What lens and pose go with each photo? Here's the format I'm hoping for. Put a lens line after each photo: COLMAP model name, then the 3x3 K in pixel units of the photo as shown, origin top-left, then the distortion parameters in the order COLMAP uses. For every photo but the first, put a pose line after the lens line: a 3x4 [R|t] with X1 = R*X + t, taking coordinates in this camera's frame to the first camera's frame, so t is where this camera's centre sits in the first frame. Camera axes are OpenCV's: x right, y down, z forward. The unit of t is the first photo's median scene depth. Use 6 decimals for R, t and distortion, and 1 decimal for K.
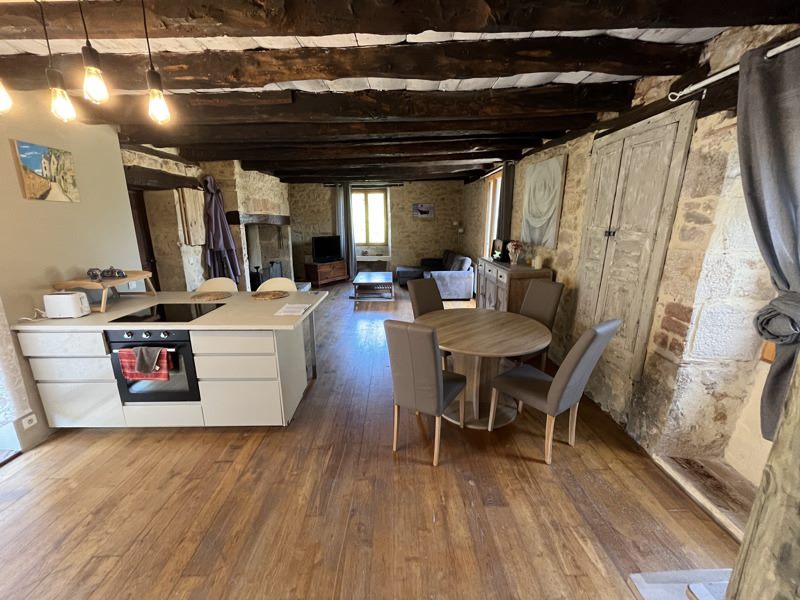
lens RADIAL K [[321.8, 0, 397.9], [0, 321.8, 300.0], [0, 0, 1]] dist [-0.003118, -0.000321]
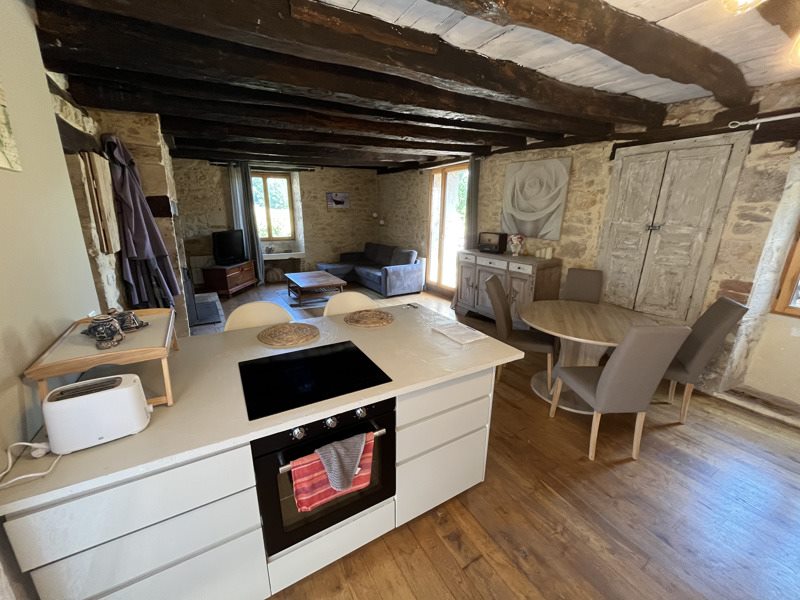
lens RADIAL K [[321.8, 0, 397.9], [0, 321.8, 300.0], [0, 0, 1]] dist [-0.003118, -0.000321]
pose [[0.868284, -0.121784, 0.480886, -0.822604], [0.106828, 0.992556, 0.058475, -0.109337], [-0.484428, 0.000599, 0.874831, 0.398714]]
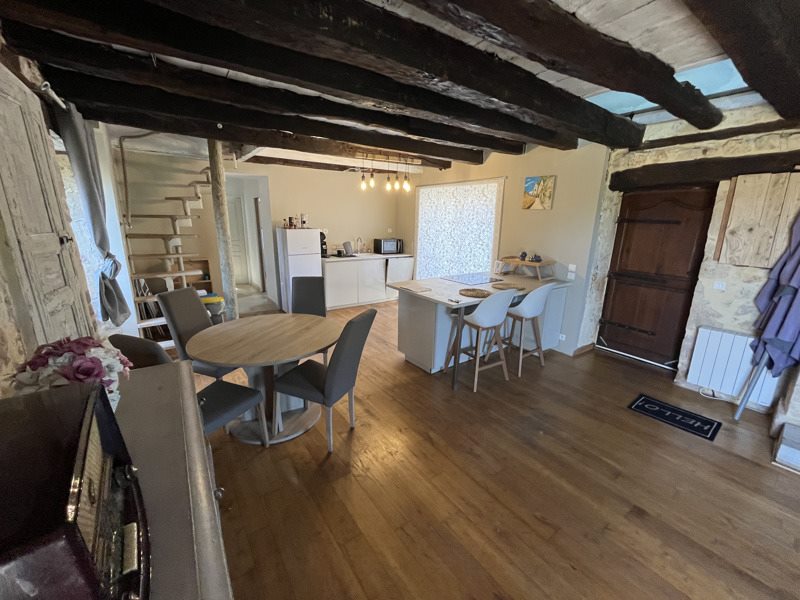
lens RADIAL K [[321.8, 0, 397.9], [0, 321.8, 300.0], [0, 0, 1]] dist [-0.003118, -0.000321]
pose [[-0.818351, 0.136177, -0.558352, 0.479234], [-0.149569, 0.887584, 0.435689, -0.495813], [0.554915, 0.440058, -0.705988, 1.927715]]
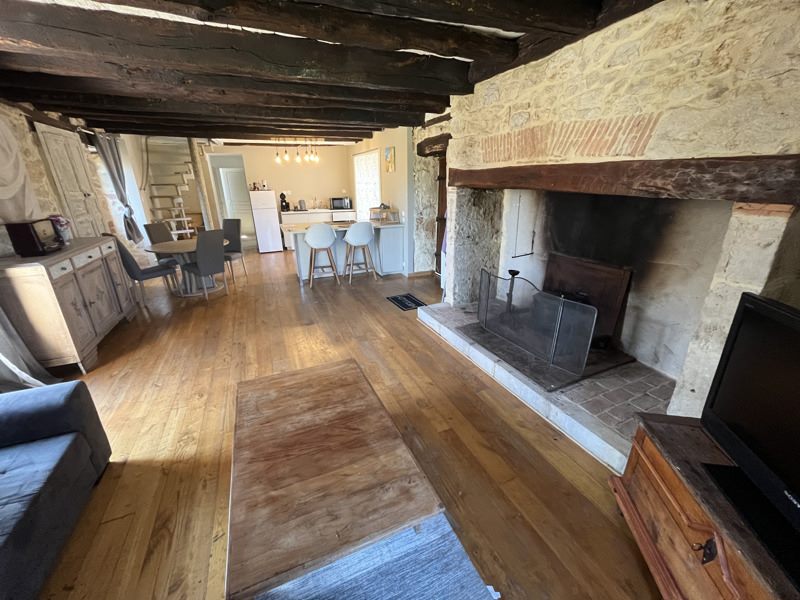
lens RADIAL K [[321.8, 0, 397.9], [0, 321.8, 300.0], [0, 0, 1]] dist [-0.003118, -0.000321]
pose [[-0.924880, 0.148560, -0.350037, -0.141941], [-0.074737, 0.831553, 0.550394, -0.782511], [0.372841, 0.535209, -0.757984, 3.114920]]
